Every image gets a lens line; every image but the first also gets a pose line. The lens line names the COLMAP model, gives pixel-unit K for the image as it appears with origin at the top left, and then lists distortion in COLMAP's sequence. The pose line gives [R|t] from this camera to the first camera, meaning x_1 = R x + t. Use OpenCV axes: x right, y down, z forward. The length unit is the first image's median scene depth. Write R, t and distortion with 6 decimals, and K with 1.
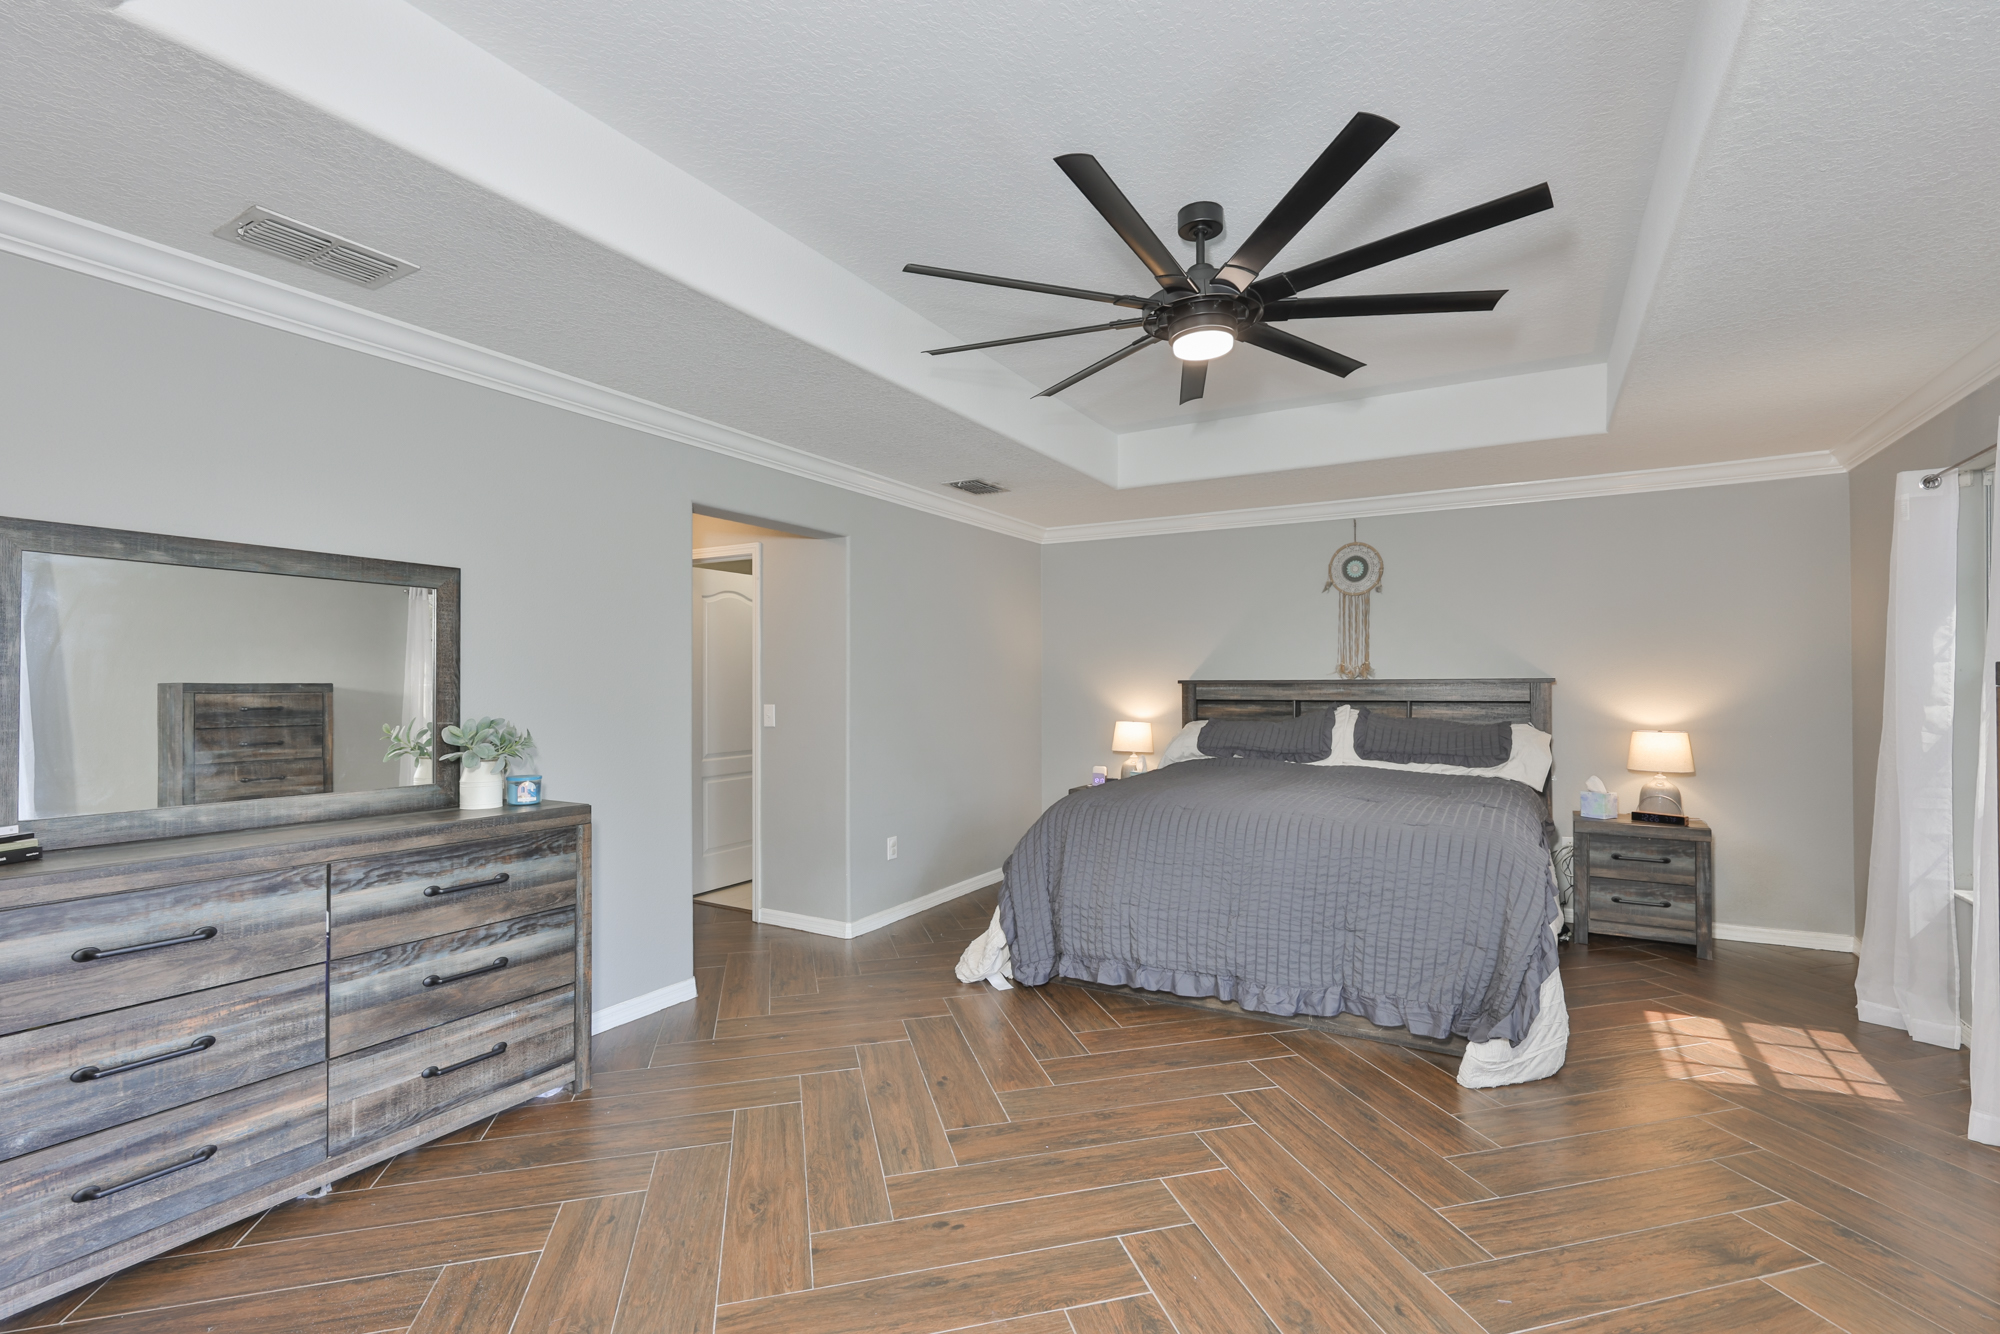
lens RADIAL K [[874.2, 0, 992.6], [0, 874.2, 671.3], [0, 0, 1]] dist [-0.002500, 0.000180]
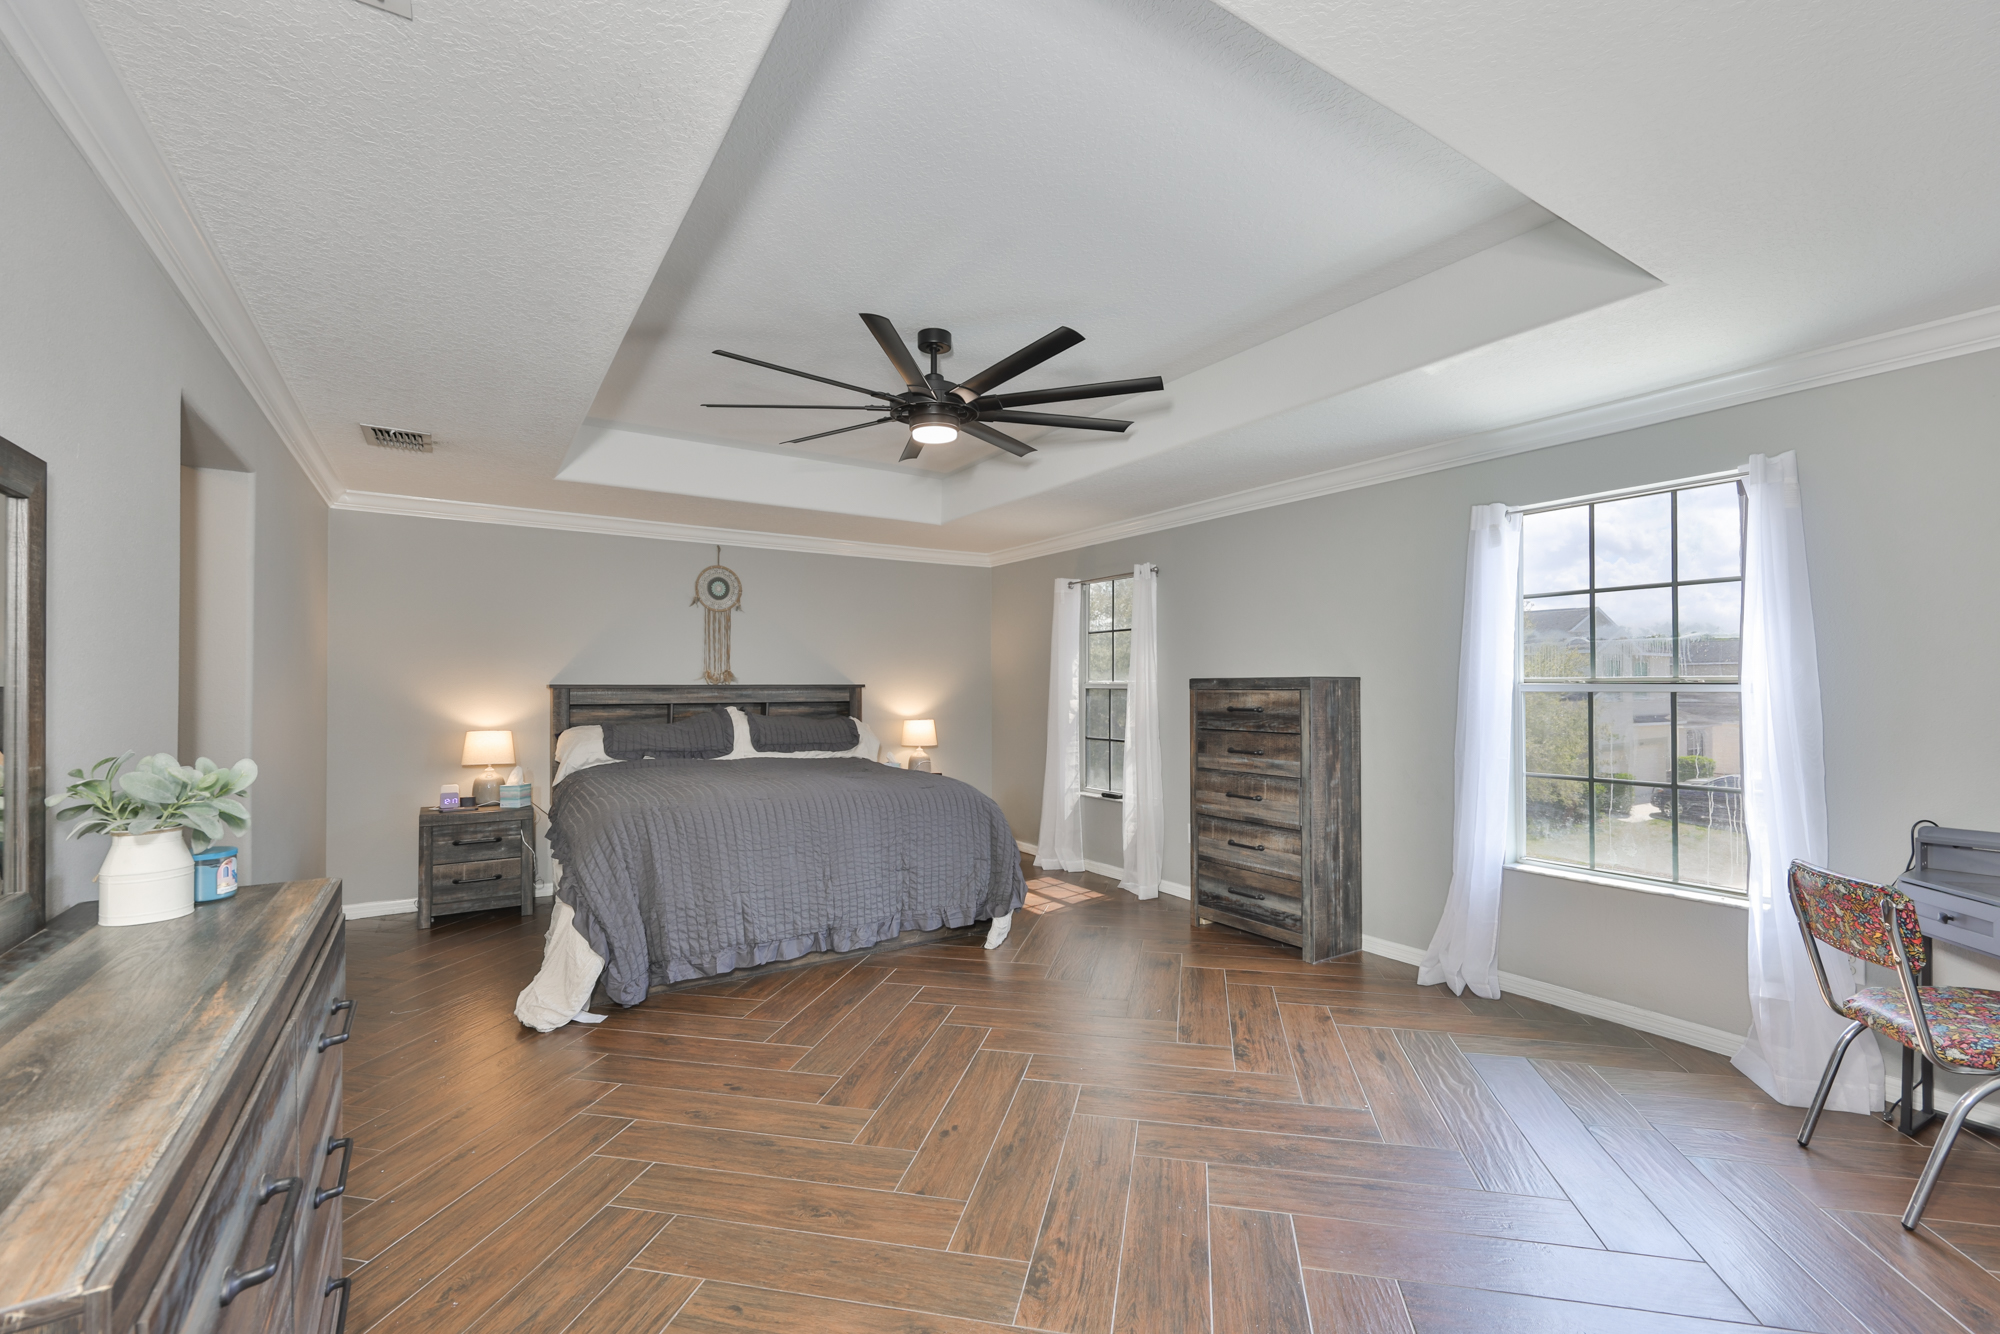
lens RADIAL K [[874.2, 0, 987.8], [0, 874.2, 677.1], [0, 0, 1]] dist [-0.002500, 0.000180]
pose [[0.459918, 0.012347, 0.887875, -0.528331], [-0.013929, 0.999881, -0.006689, 0.002688], [-0.887852, -0.009291, 0.460036, 0.185549]]
